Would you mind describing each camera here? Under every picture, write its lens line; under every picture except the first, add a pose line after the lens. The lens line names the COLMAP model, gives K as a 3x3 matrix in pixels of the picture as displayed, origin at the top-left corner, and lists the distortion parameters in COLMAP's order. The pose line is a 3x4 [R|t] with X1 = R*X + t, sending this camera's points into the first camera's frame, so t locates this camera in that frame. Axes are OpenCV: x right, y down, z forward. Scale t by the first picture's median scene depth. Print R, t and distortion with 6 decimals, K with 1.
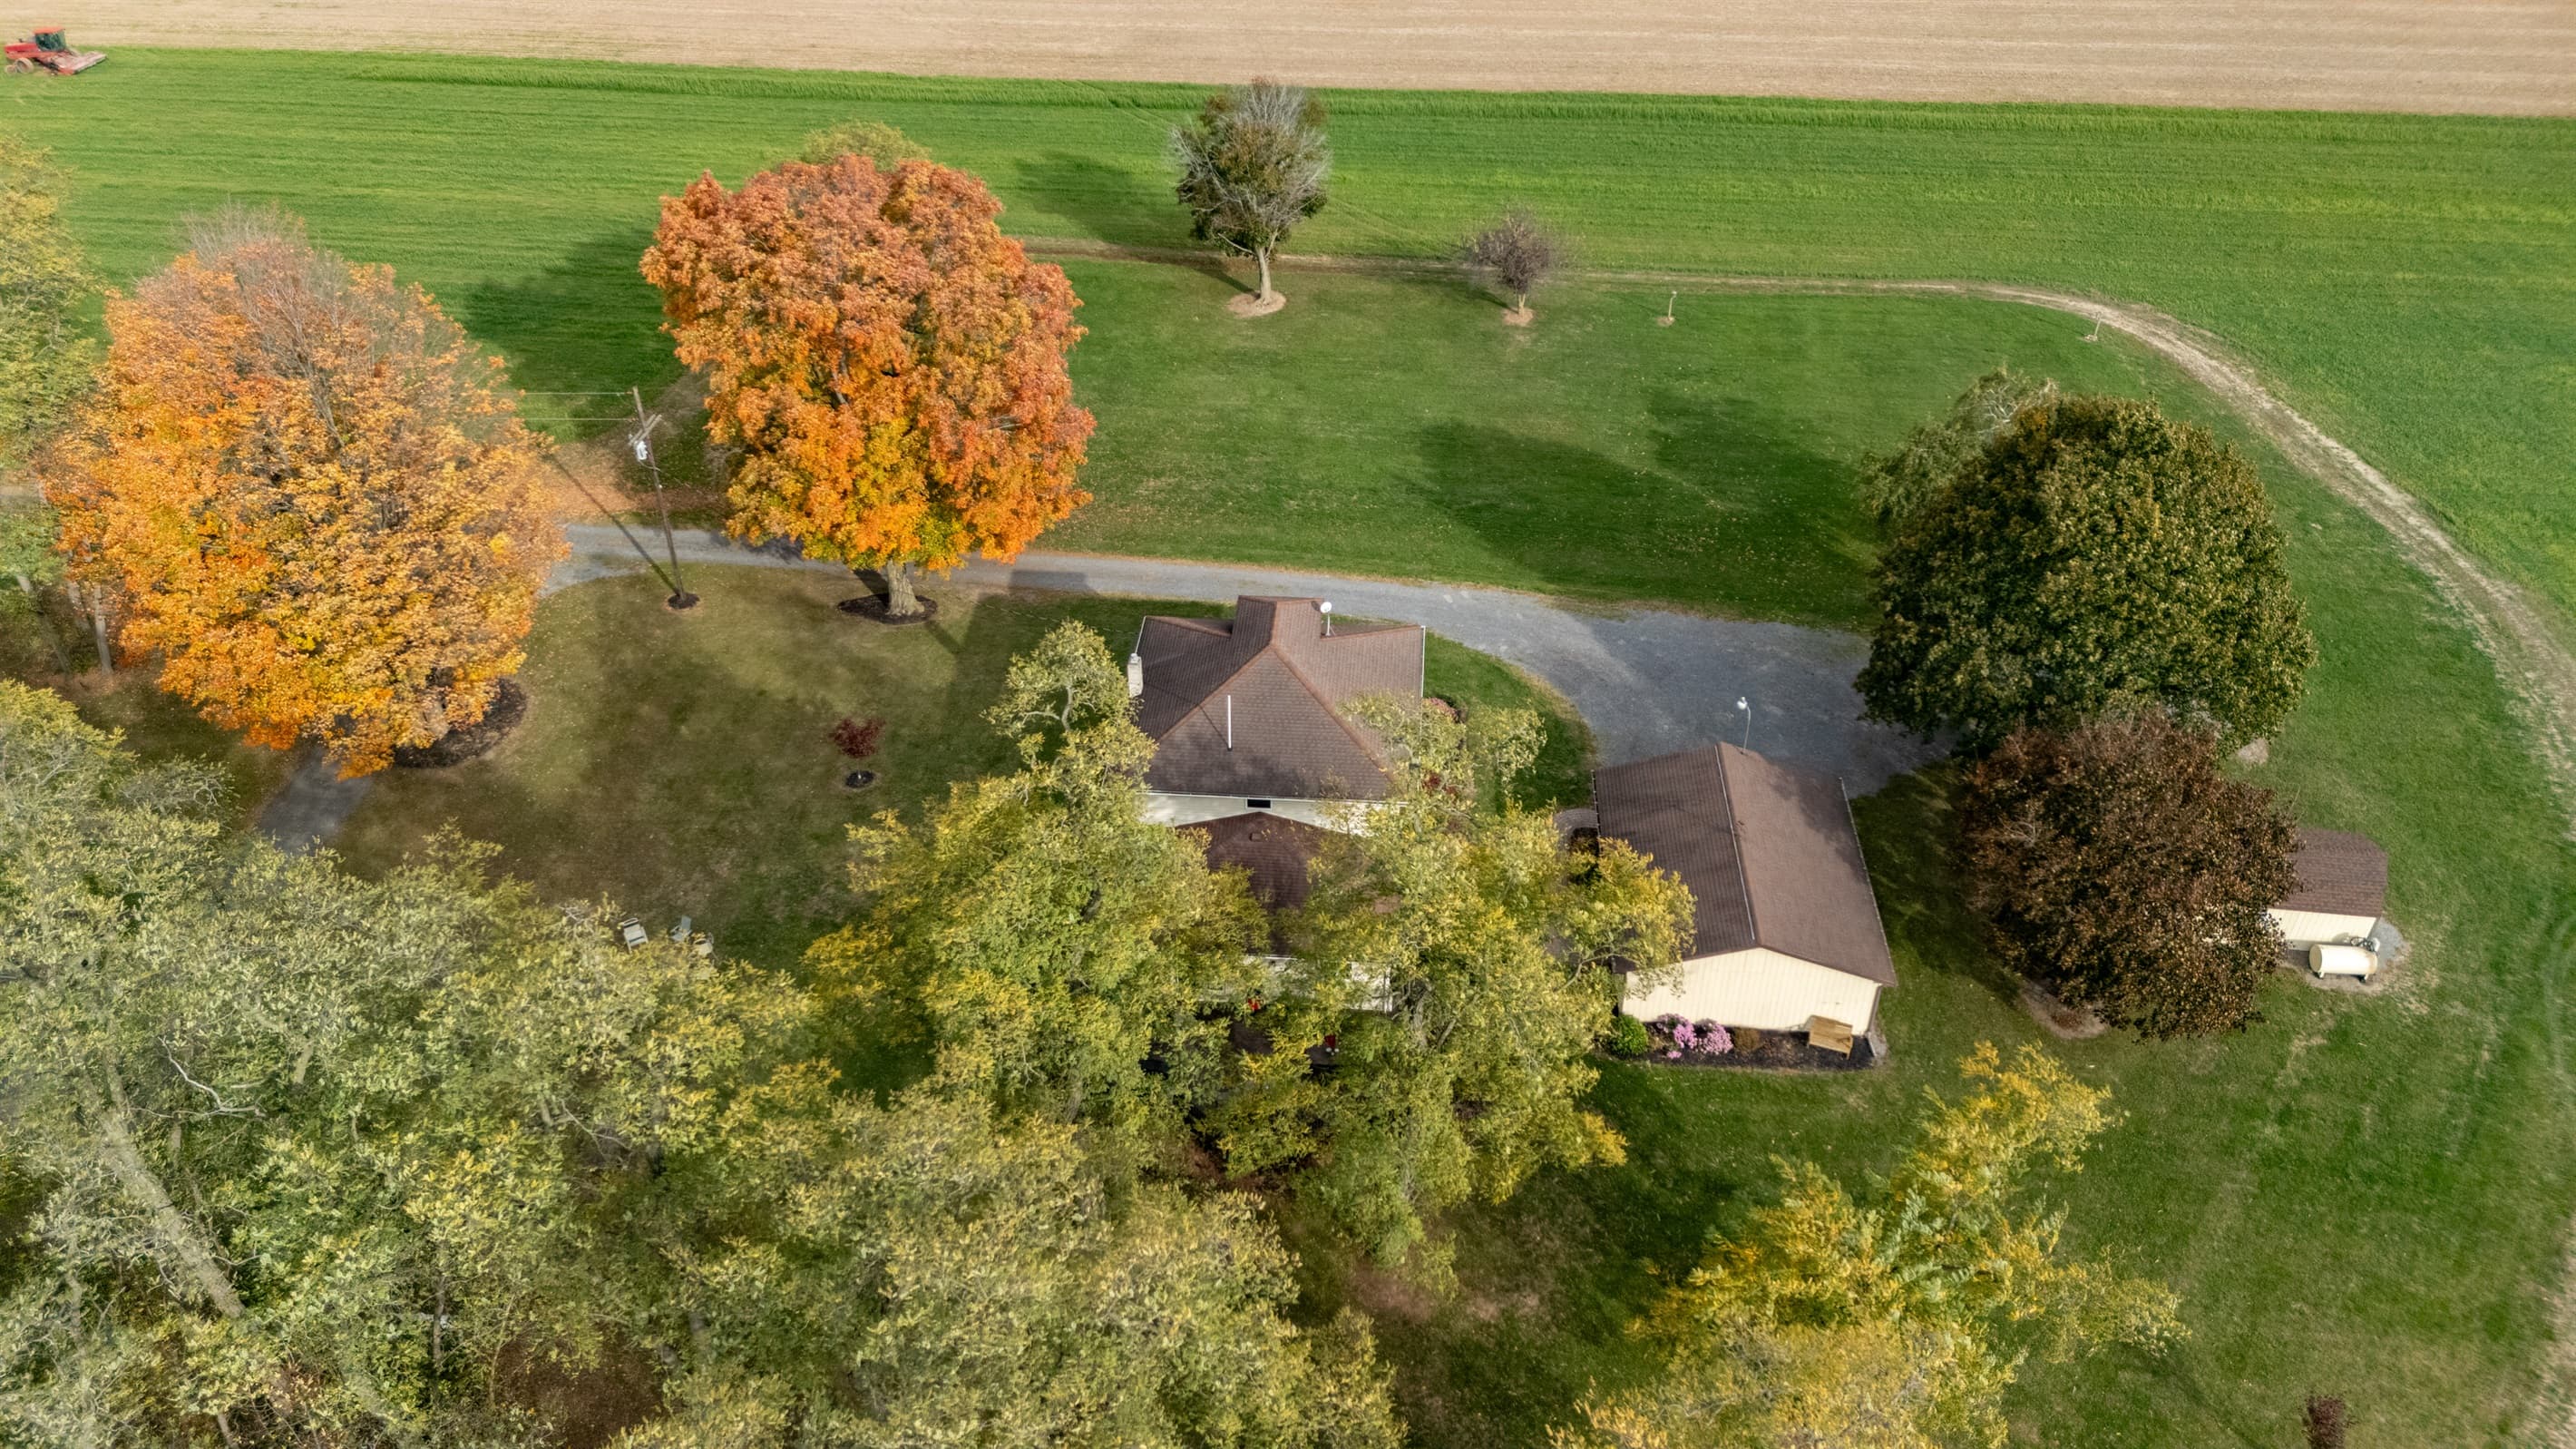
lens RADIAL K [[1899.3, 0, 1288.0], [0, 1899.3, 724.5], [0, 0, 1]] dist [0.114479, -0.124934]
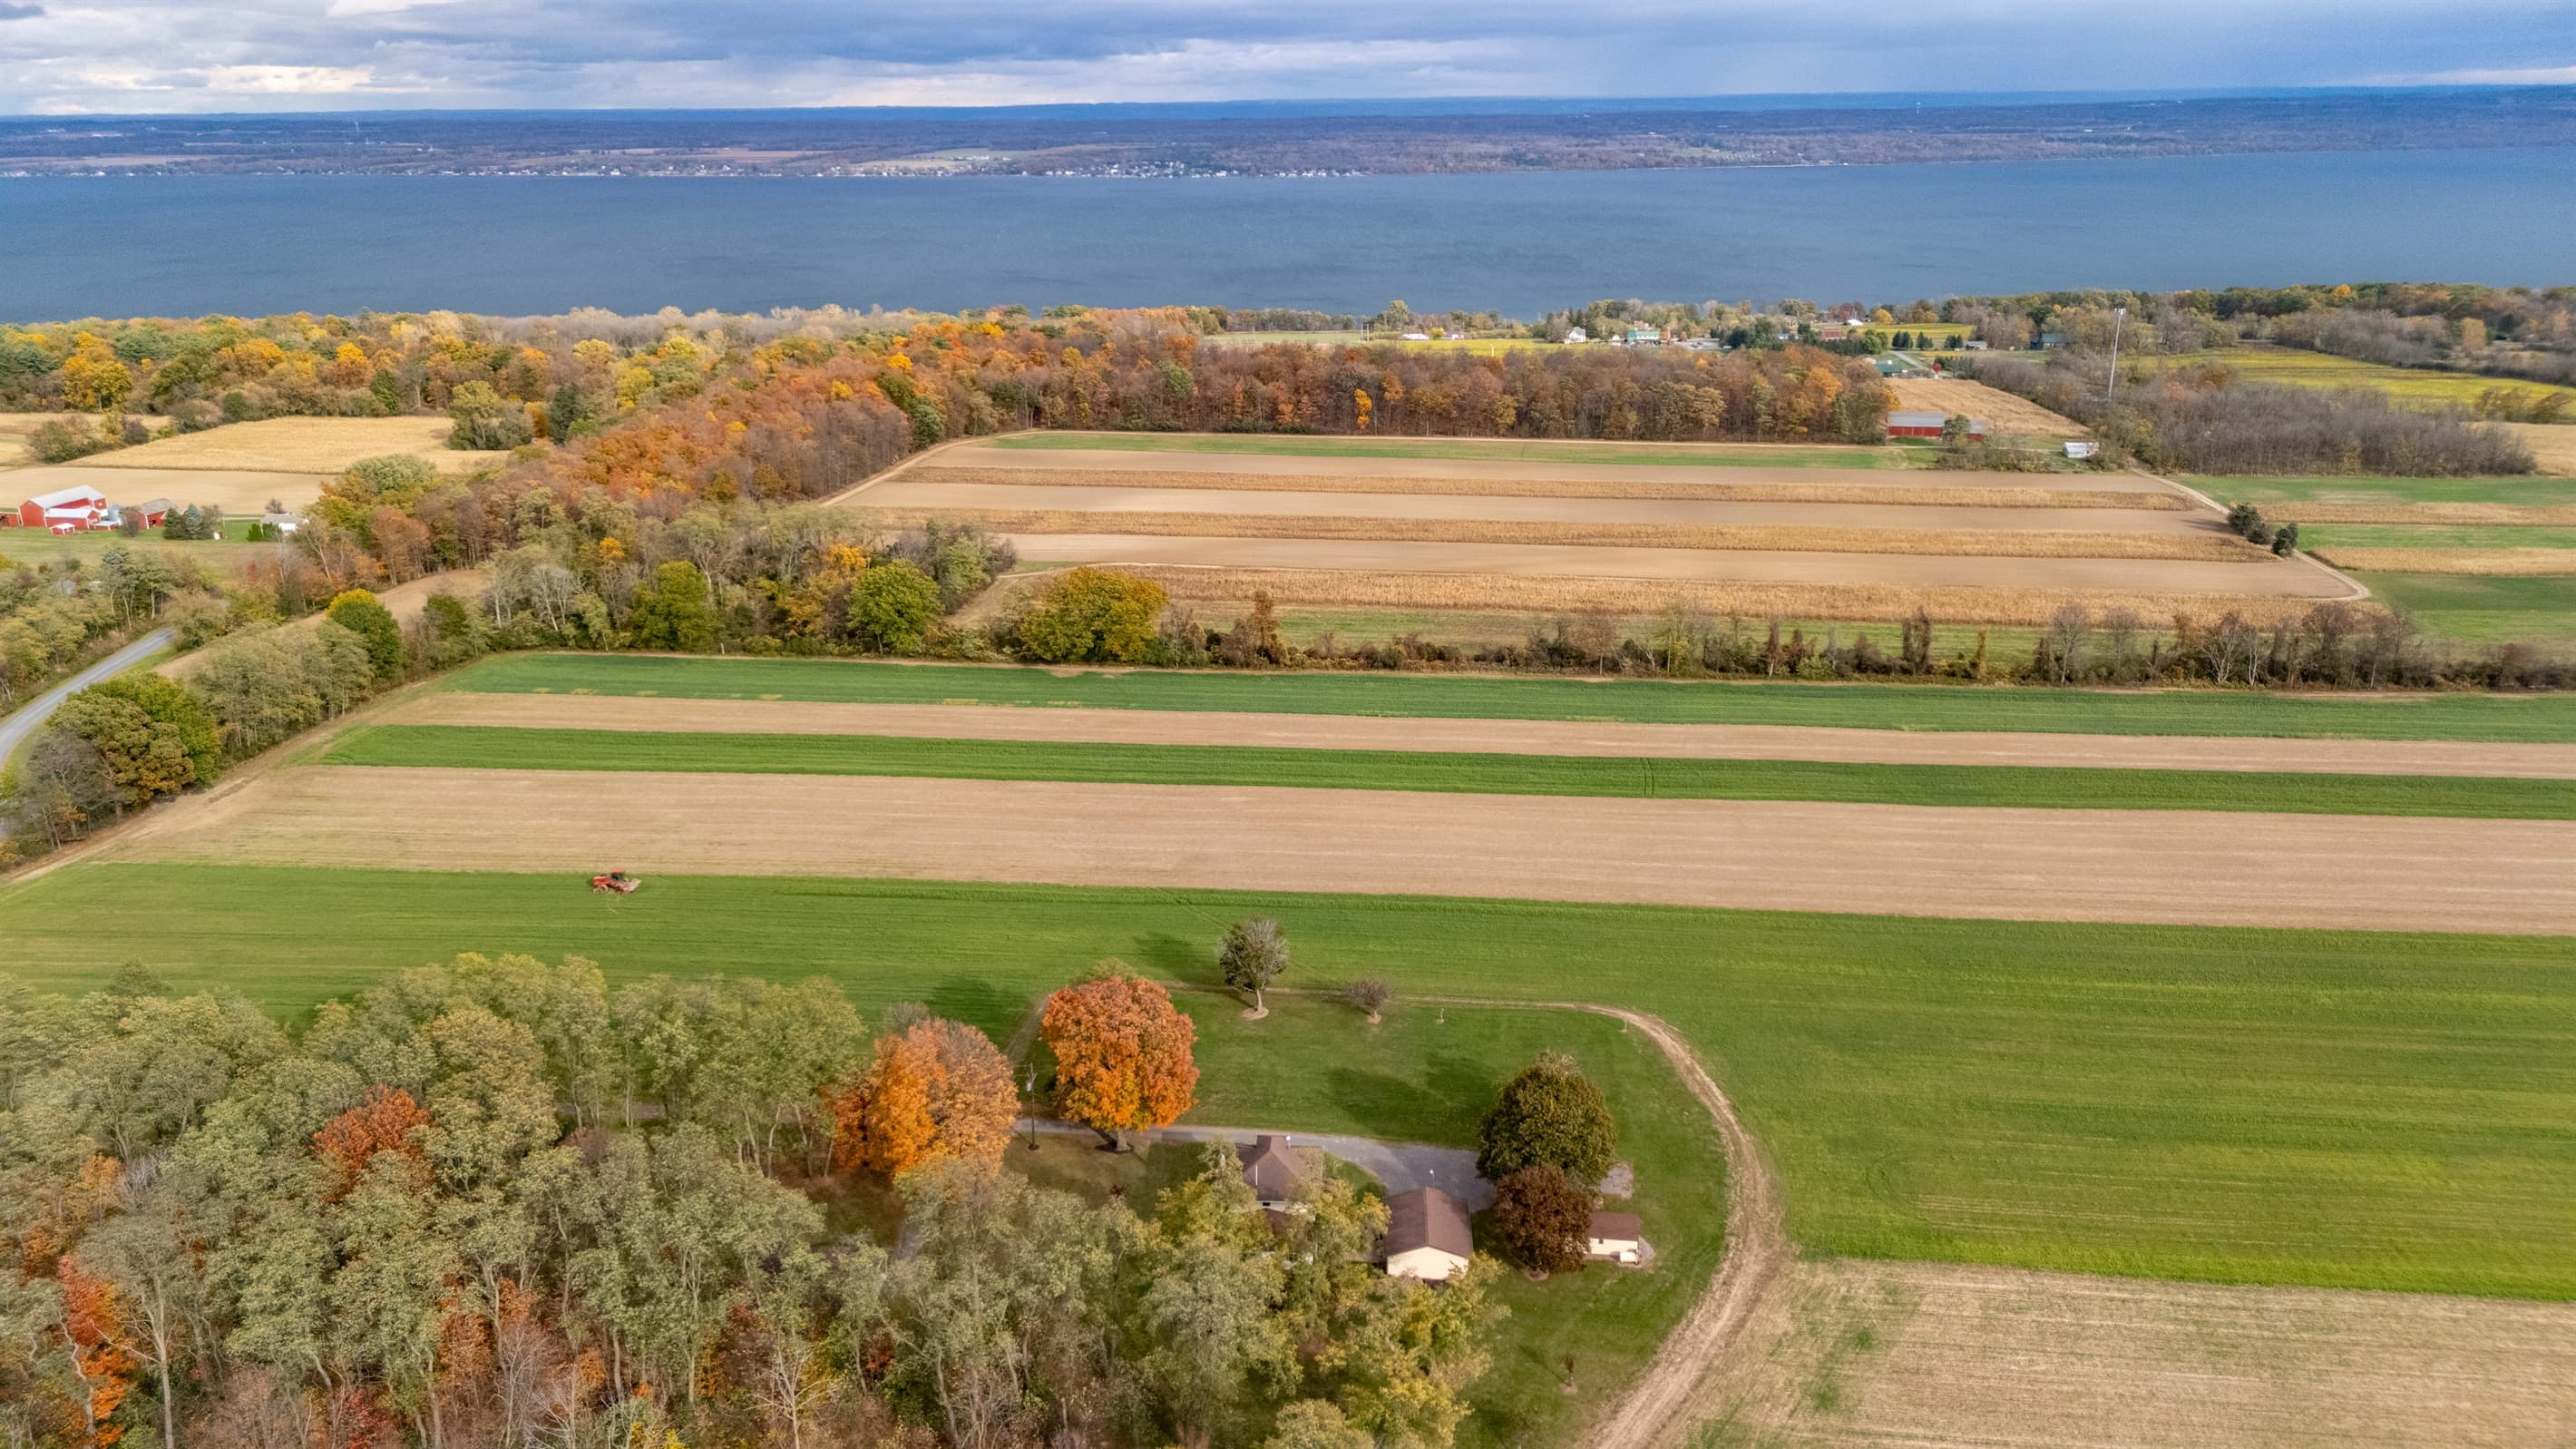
lens RADIAL K [[1899.3, 0, 1288.0], [0, 1899.3, 724.5], [0, 0, 1]] dist [0.114479, -0.124934]
pose [[0.999785, -0.004637, 0.020216, -0.026811], [0.010777, 0.948931, -0.315300, 0.189720], [-0.017722, 0.315450, 0.948777, -1.444484]]
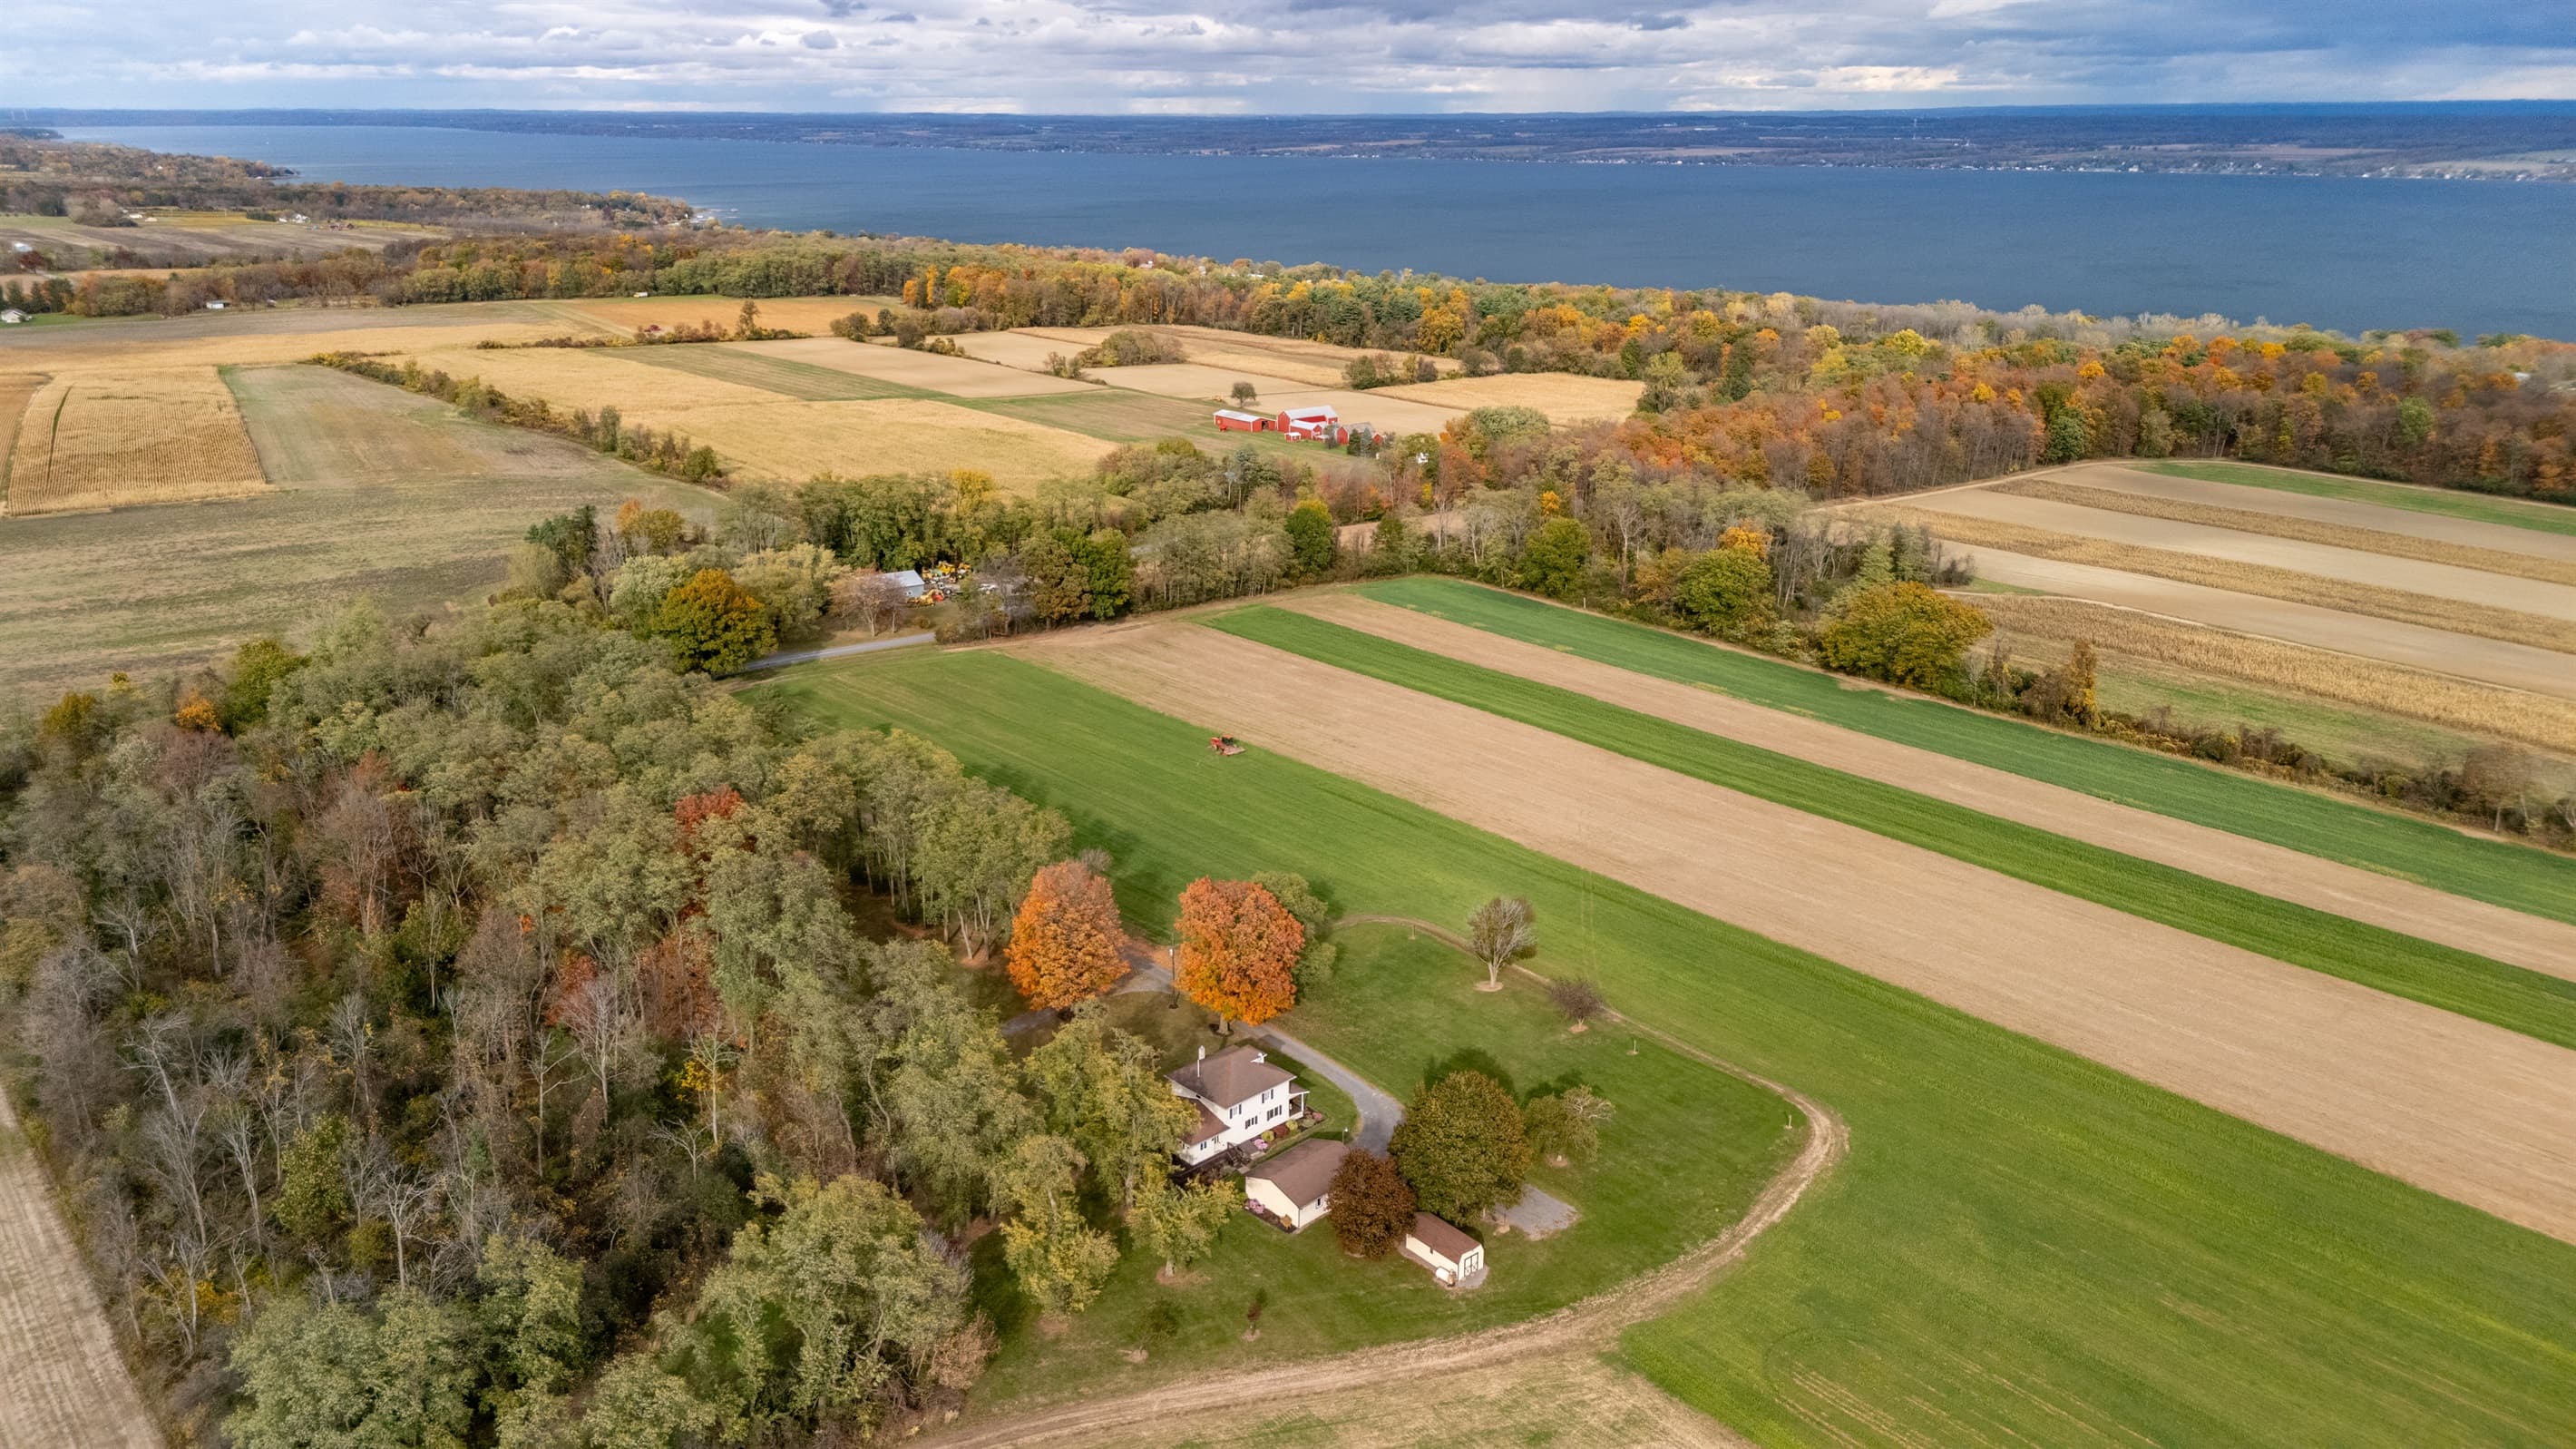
lens RADIAL K [[1899.3, 0, 1288.0], [0, 1899.3, 724.5], [0, 0, 1]] dist [0.114479, -0.124934]
pose [[0.745068, 0.217261, -0.630612, 1.410950], [-0.403629, 0.899558, -0.166969, -0.034172], [0.530996, 0.378936, 0.757925, -1.147968]]
